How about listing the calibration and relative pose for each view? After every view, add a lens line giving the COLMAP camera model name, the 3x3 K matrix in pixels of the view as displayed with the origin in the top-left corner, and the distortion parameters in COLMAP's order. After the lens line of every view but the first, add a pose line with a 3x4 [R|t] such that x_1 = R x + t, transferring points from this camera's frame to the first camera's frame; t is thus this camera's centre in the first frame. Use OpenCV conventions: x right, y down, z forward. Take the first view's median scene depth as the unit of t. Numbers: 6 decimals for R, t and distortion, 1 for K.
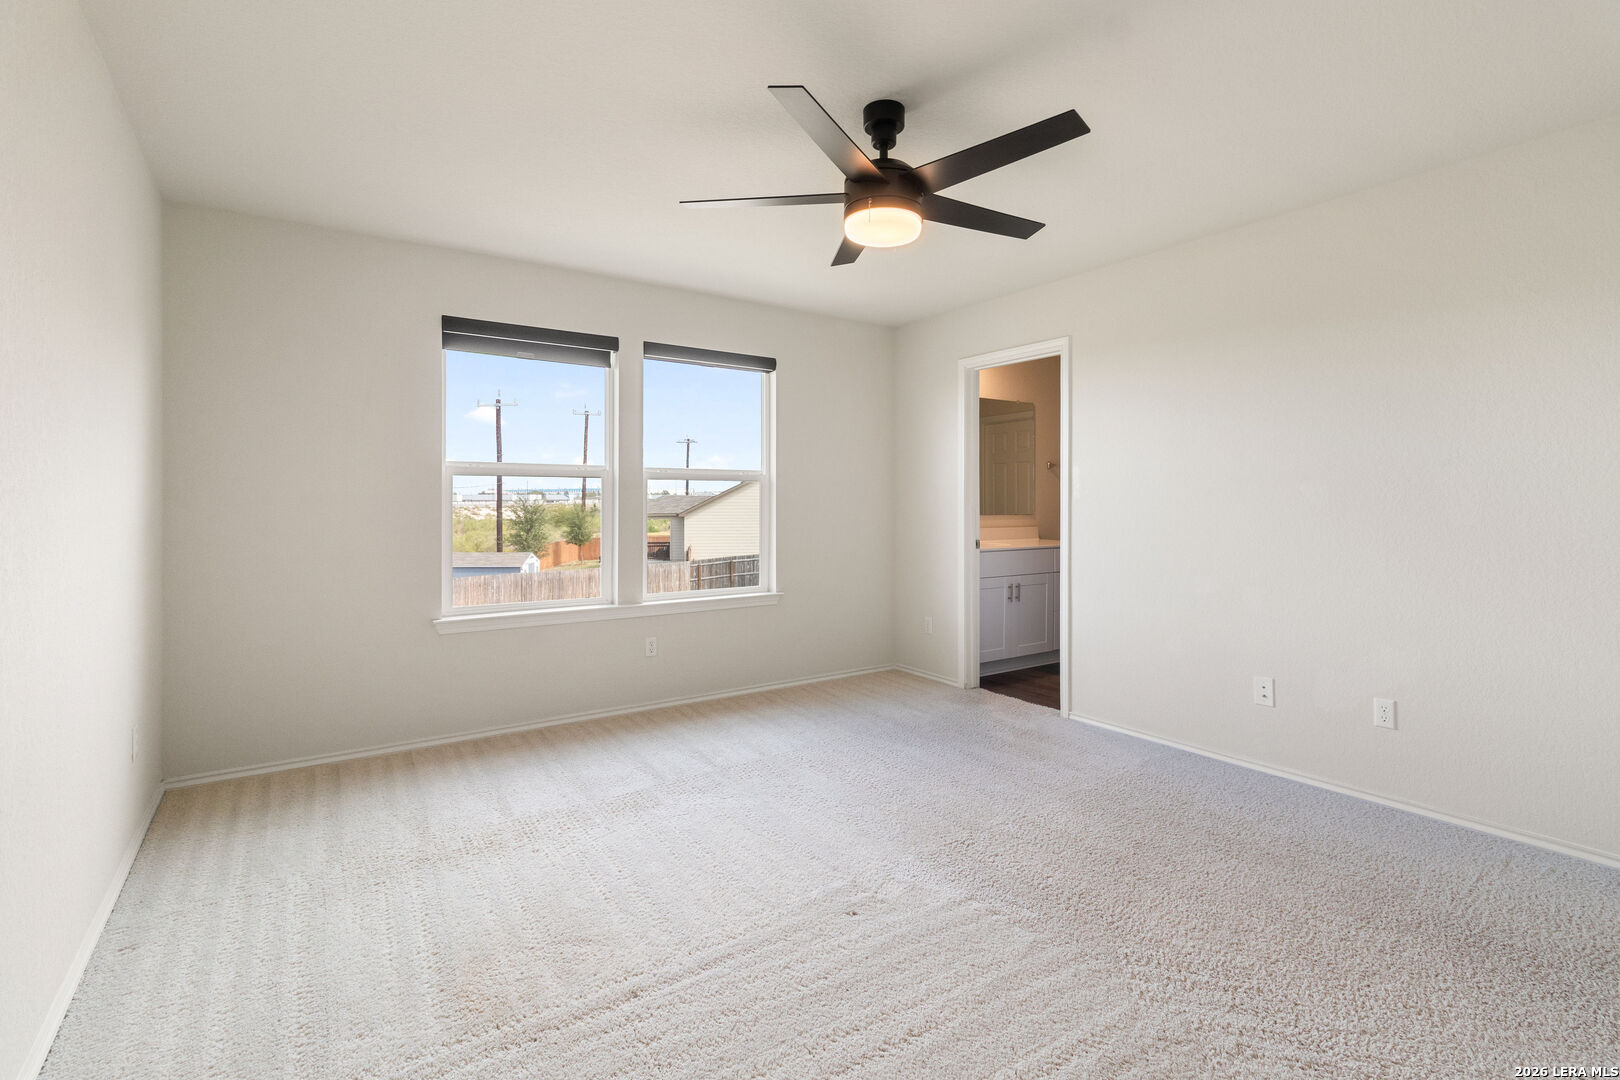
lens RADIAL K [[750.4, 0, 813.3], [0, 750.4, 520.1], [0, 0, 1]] dist [-0.001667, -0.000533]
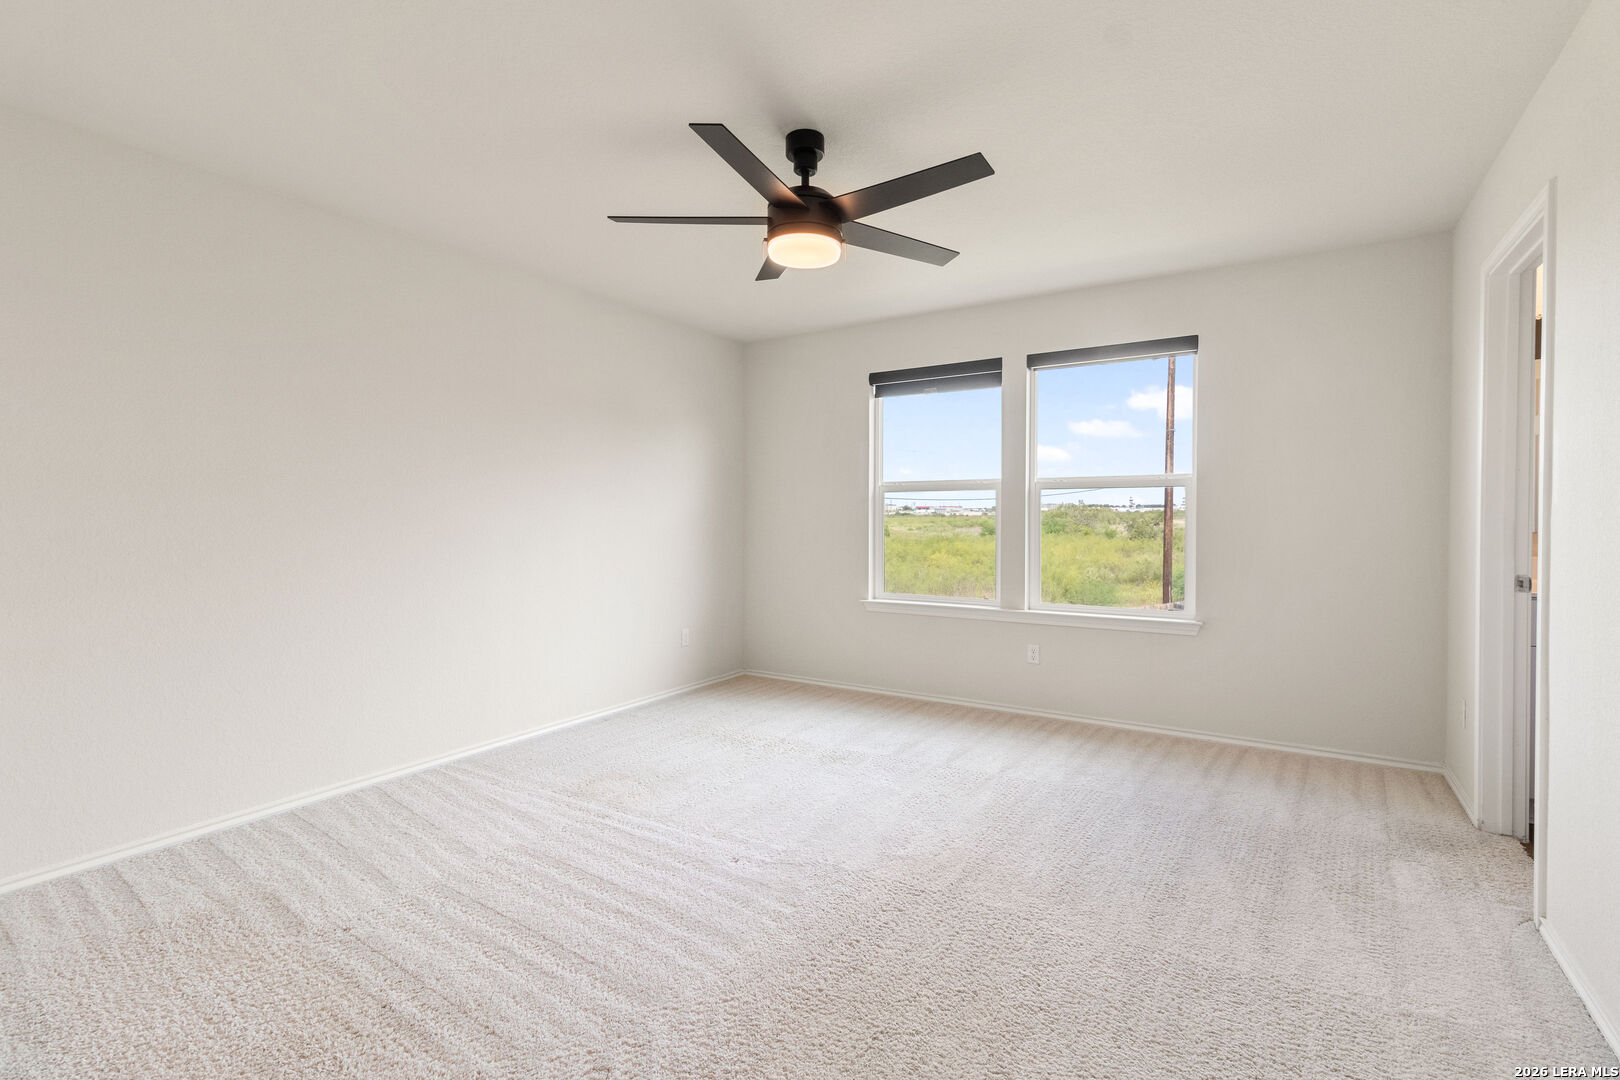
lens RADIAL K [[750.4, 0, 813.3], [0, 750.4, 520.1], [0, 0, 1]] dist [-0.001667, -0.000533]
pose [[0.374383, 0.000902, -0.927274, 0.689571], [-0.021360, 0.999743, -0.007652, 0.002581], [0.927028, 0.022671, 0.374306, 0.388921]]
